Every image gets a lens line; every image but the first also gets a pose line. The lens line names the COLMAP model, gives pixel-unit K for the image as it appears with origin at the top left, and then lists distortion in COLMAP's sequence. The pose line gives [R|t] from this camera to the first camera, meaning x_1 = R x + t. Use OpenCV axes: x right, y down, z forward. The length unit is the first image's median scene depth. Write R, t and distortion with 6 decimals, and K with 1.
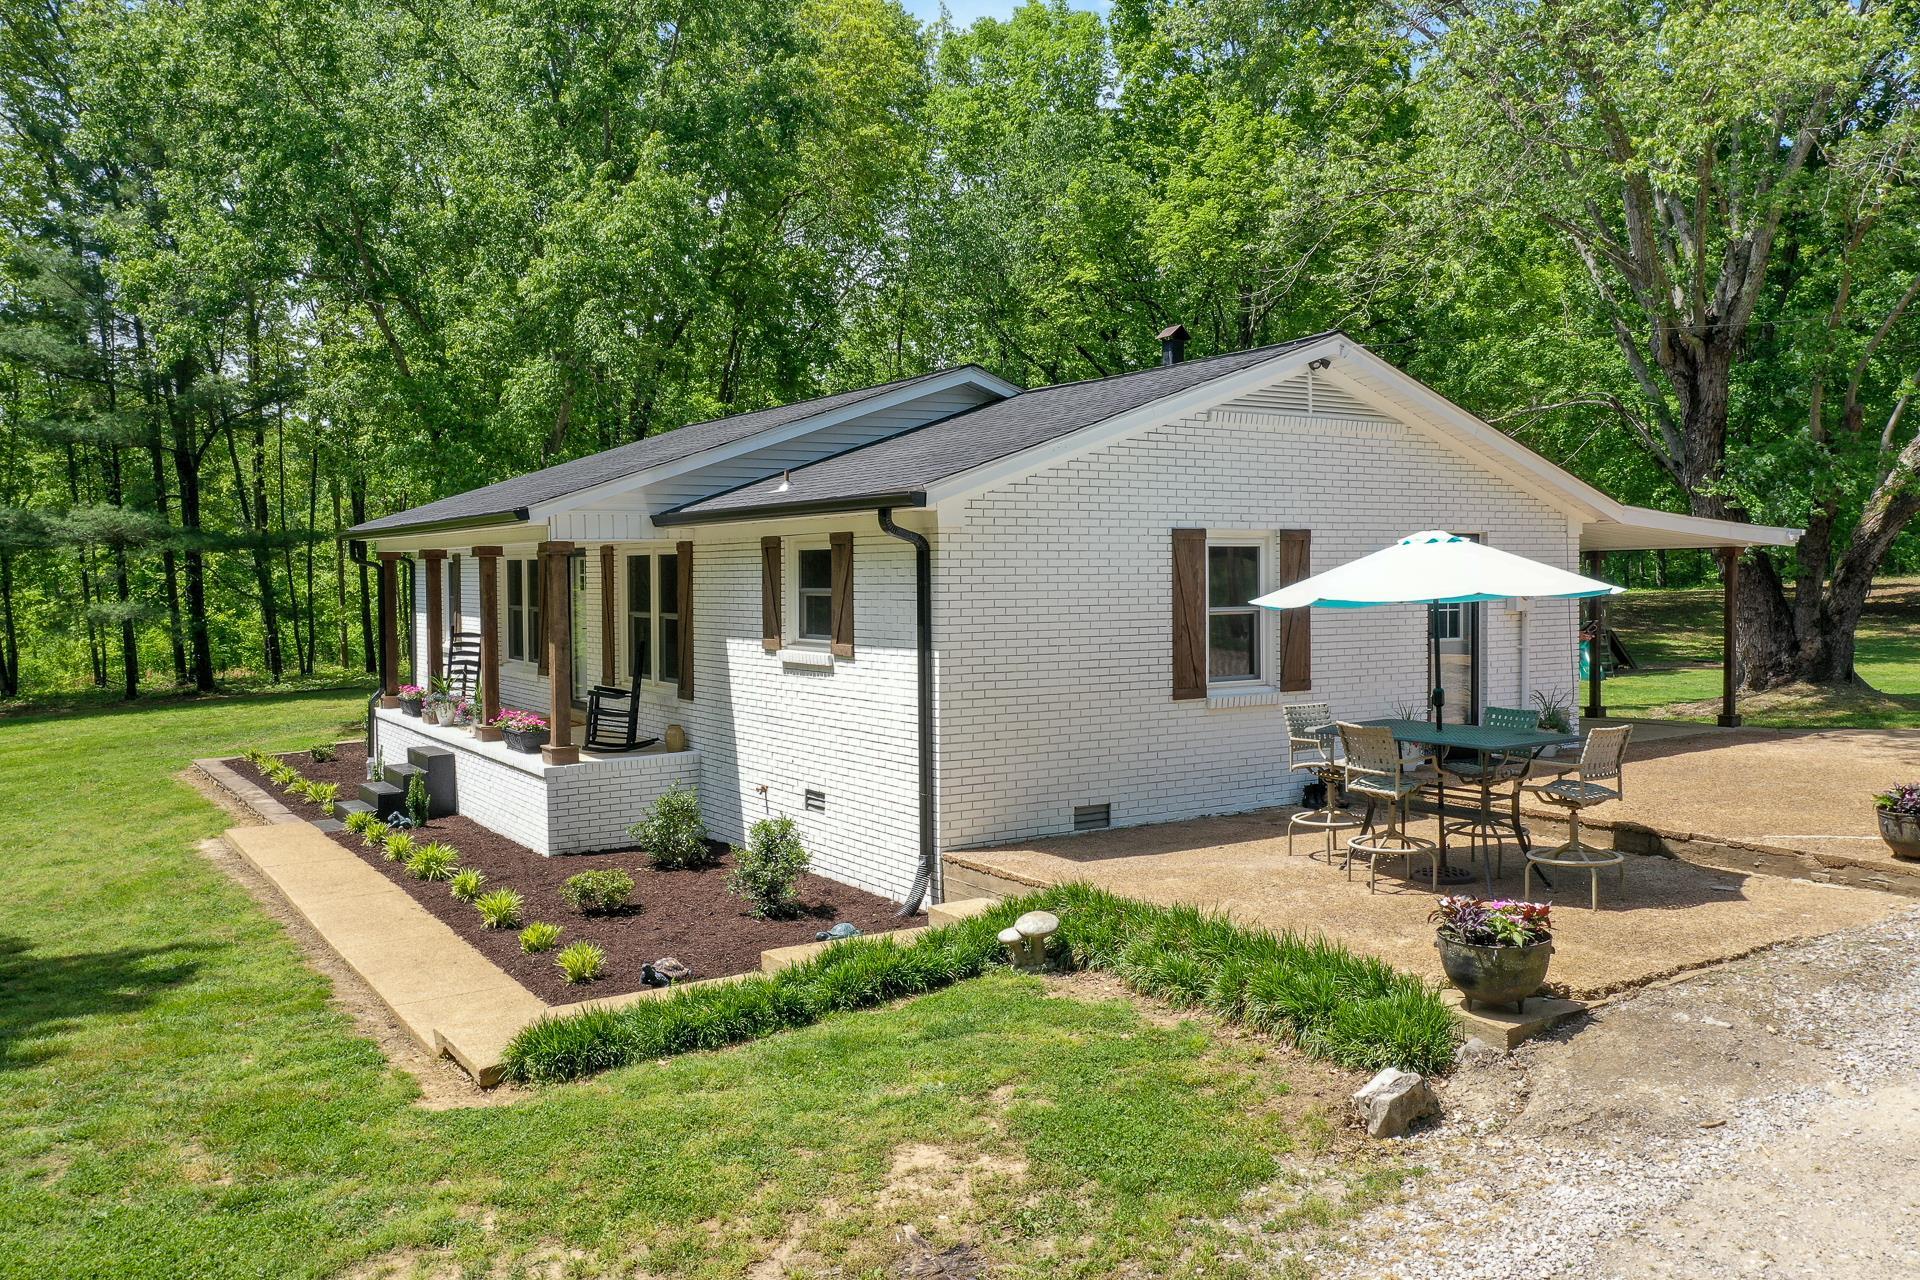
lens RADIAL K [[1612.1, 0, 958.0], [0, 1612.1, 647.7], [0, 0, 1]] dist [-0.014085, -0.000279]
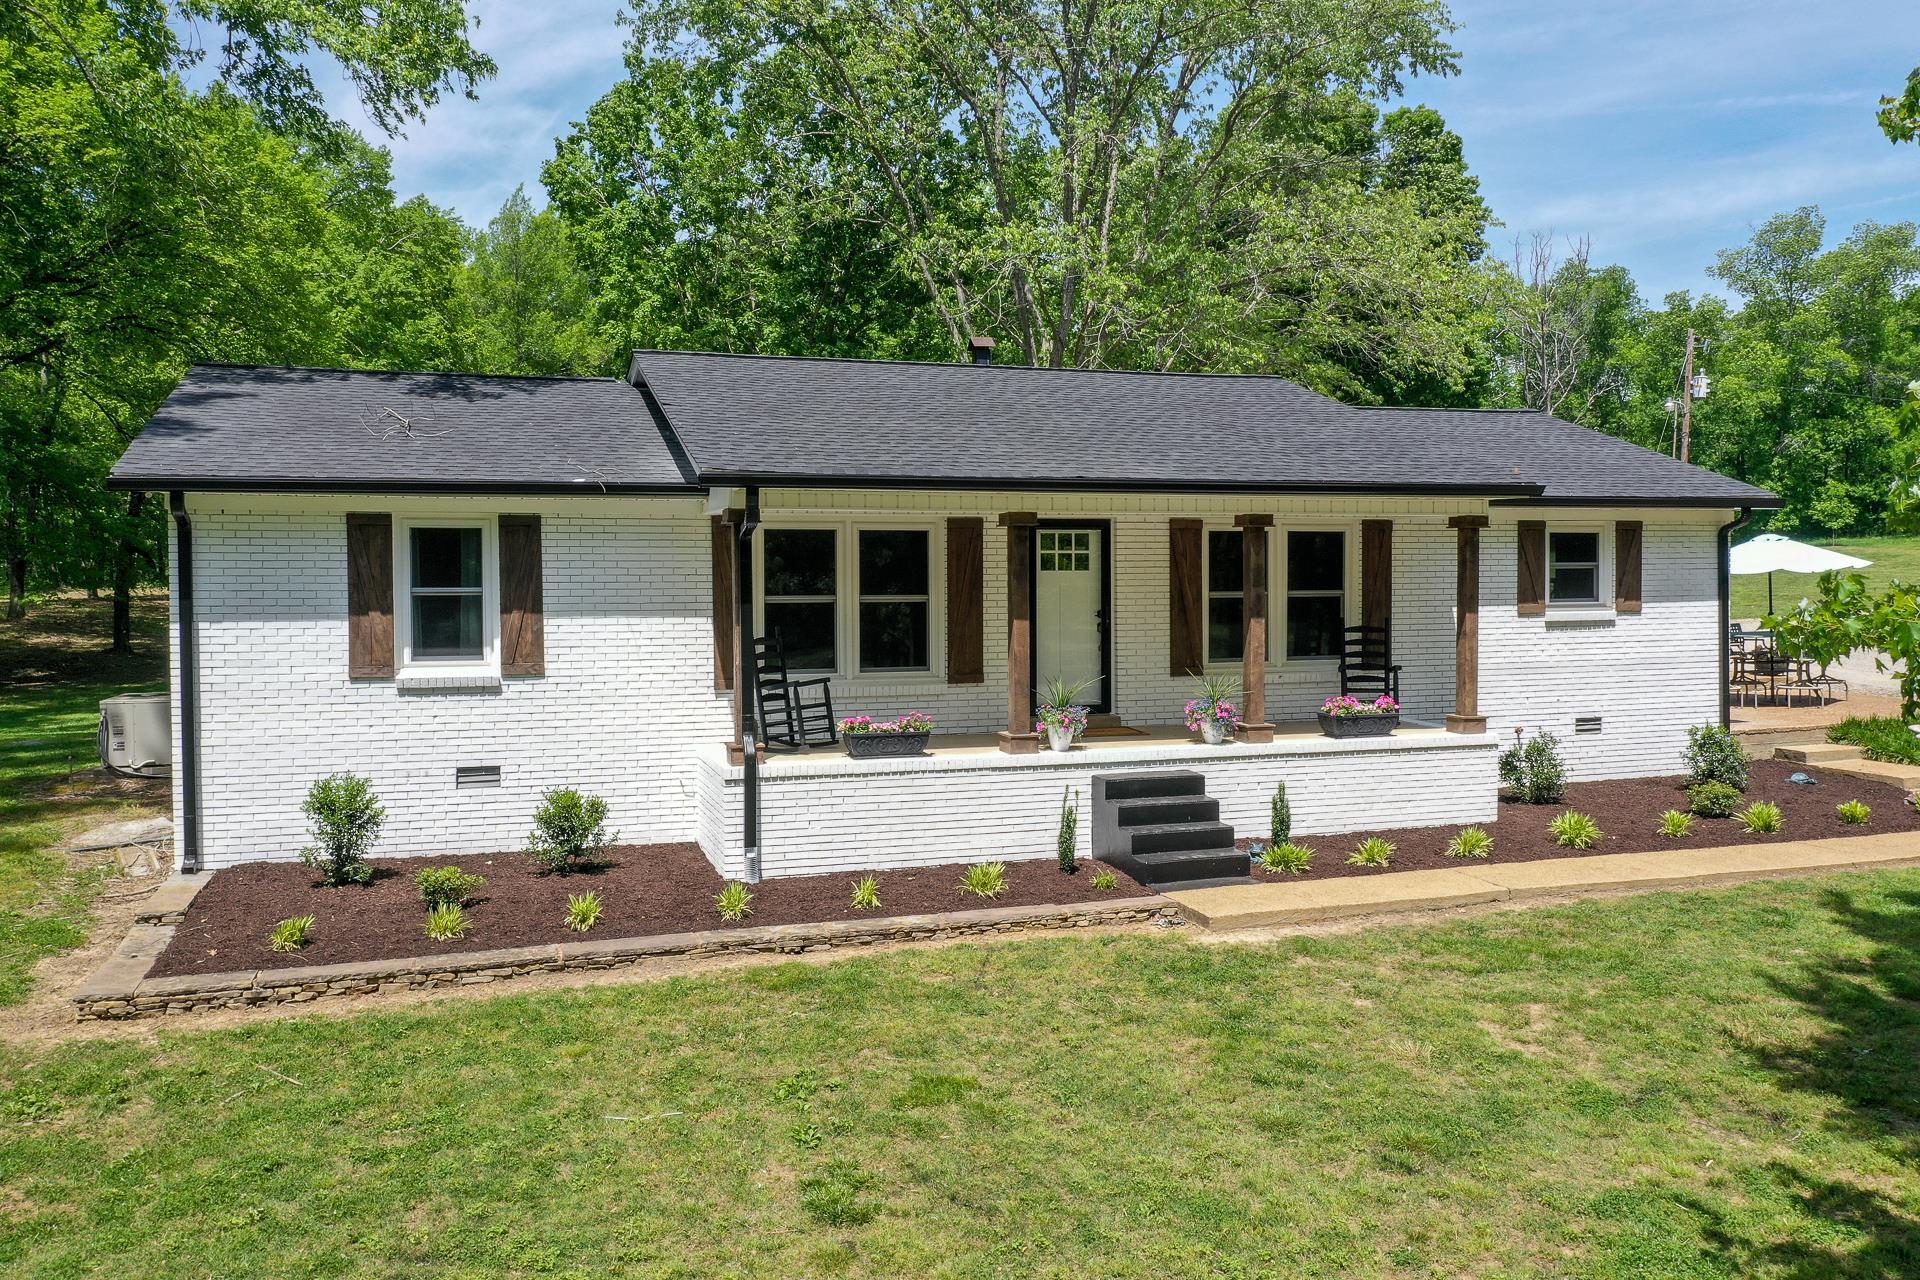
lens RADIAL K [[1612.1, 0, 960.4], [0, 1612.1, 637.6], [0, 0, 1]] dist [-0.014085, -0.000279]
pose [[0.200923, -0.042292, 0.978694, -1.320508], [0.047965, 0.998294, 0.033292, -0.039448], [-0.978432, 0.040254, 0.202609, 1.110350]]
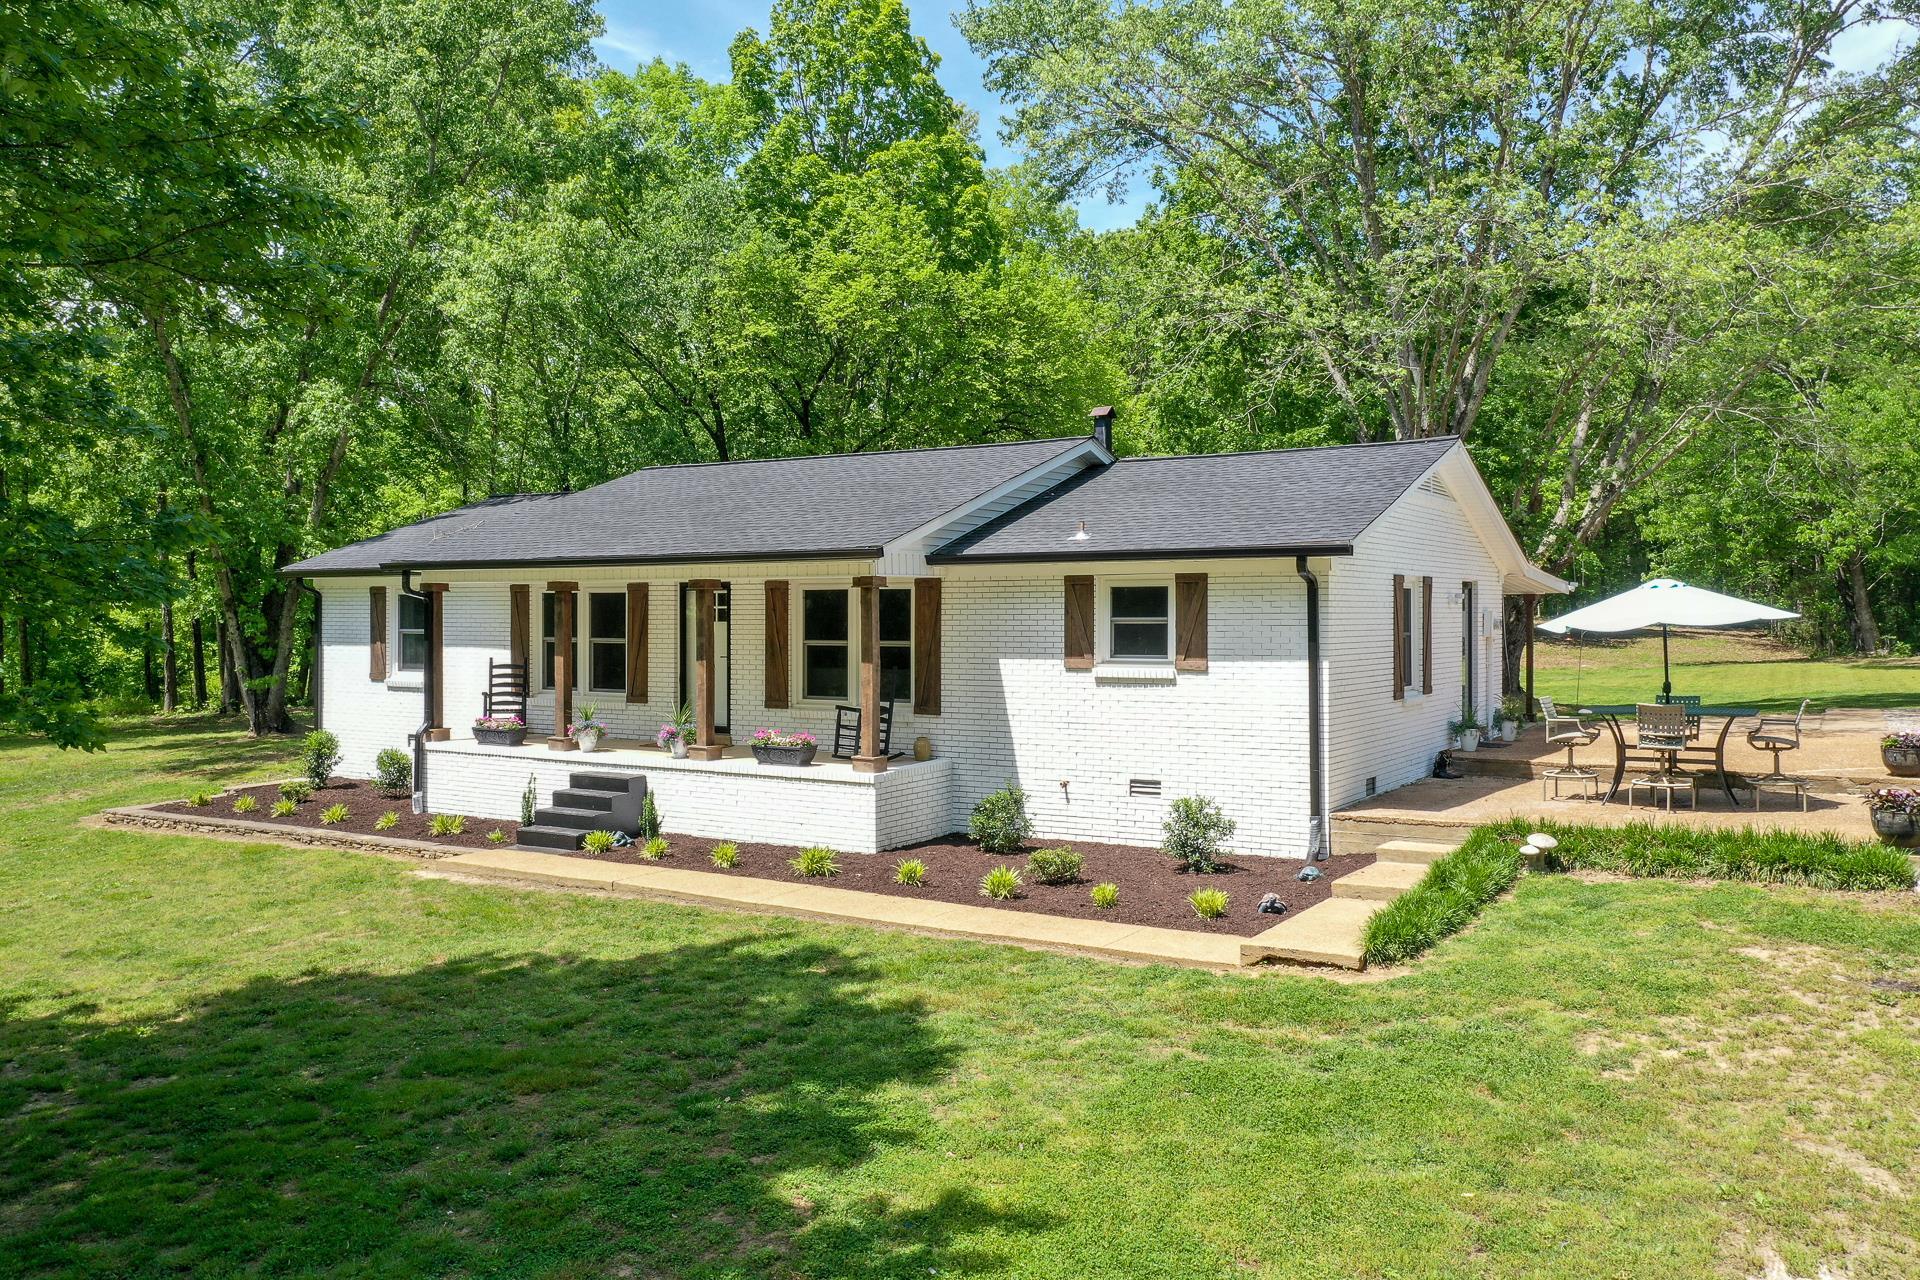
lens RADIAL K [[1612.1, 0, 962.6], [0, 1612.1, 629.6], [0, 0, 1]] dist [-0.014085, -0.000279]
pose [[0.899397, -0.002239, 0.437126, -0.685408], [0.017966, 0.999331, -0.031848, 0.008874], [-0.436763, 0.036498, 0.898836, -0.054891]]
